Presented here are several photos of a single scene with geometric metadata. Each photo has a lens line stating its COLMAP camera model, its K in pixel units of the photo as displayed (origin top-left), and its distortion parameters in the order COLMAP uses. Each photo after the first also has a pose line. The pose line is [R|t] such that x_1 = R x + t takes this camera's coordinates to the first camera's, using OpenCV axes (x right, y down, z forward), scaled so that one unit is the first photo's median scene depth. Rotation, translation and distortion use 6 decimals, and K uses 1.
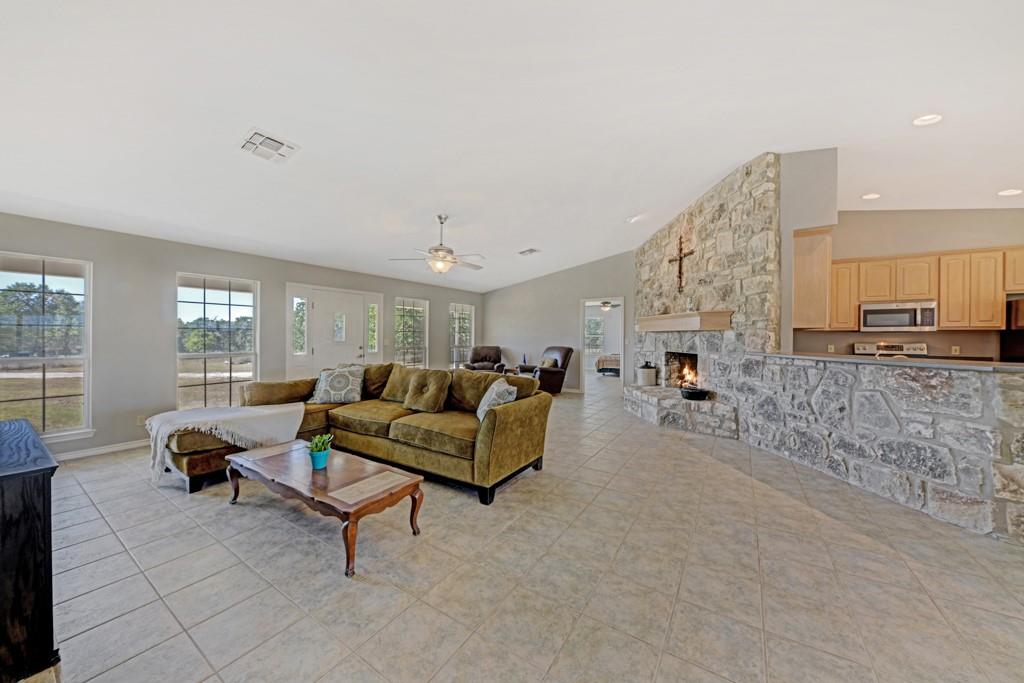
lens RADIAL K [[356.7, 0, 484.6], [0, 356.7, 339.6], [0, 0, 1]] dist [0.004774, -0.004308]
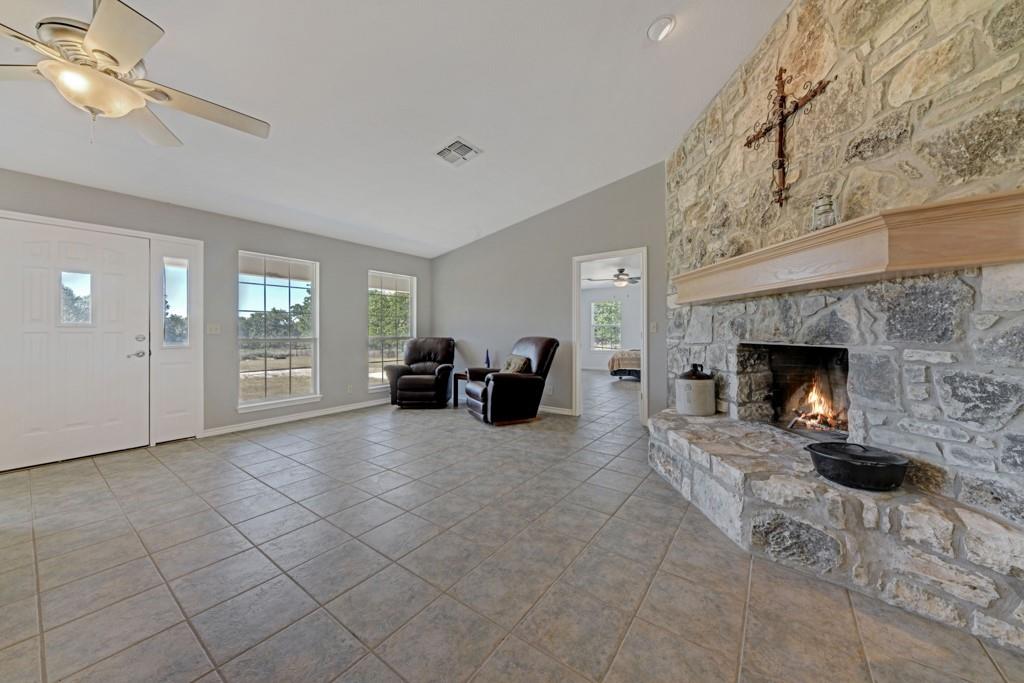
lens RADIAL K [[356.7, 0, 490.4], [0, 356.7, 331.6], [0, 0, 1]] dist [0.004774, -0.004308]
pose [[0.998787, -0.004493, -0.049030, 0.287682], [0.003967, 0.999934, -0.010826, 0.030148], [0.049075, 0.010619, 0.998739, 0.721186]]
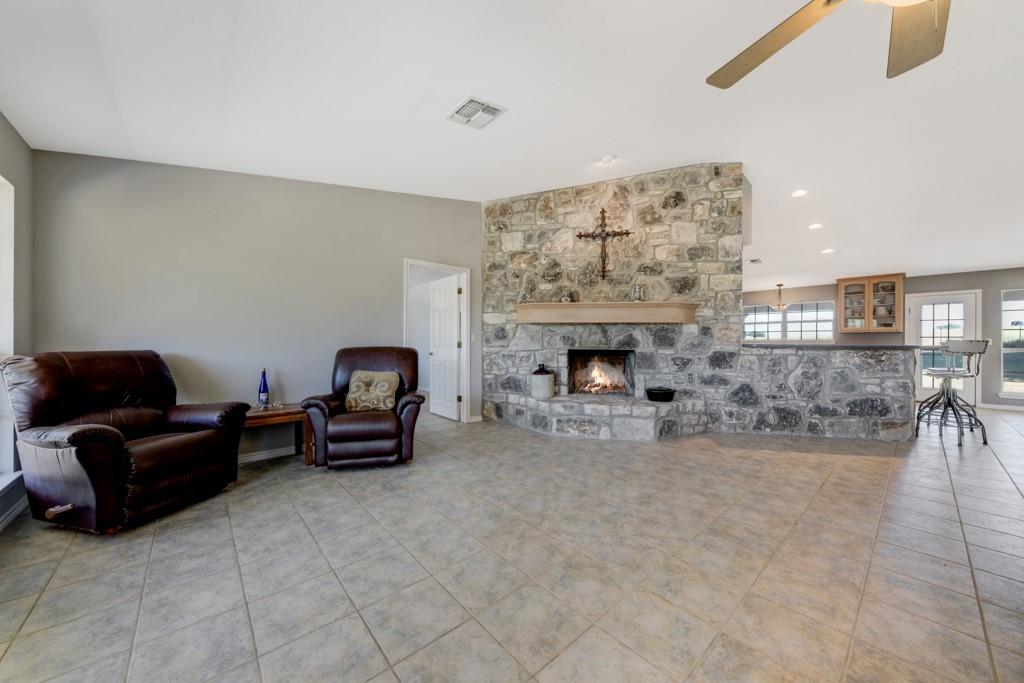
lens RADIAL K [[356.7, 0, 533.2], [0, 356.7, 346.7], [0, 0, 1]] dist [0.004774, -0.004308]
pose [[0.215224, -0.010839, 0.976505, -0.386654], [0.002283, 0.999941, 0.010596, 0.026139], [-0.976562, -0.000052, 0.215236, 1.253967]]
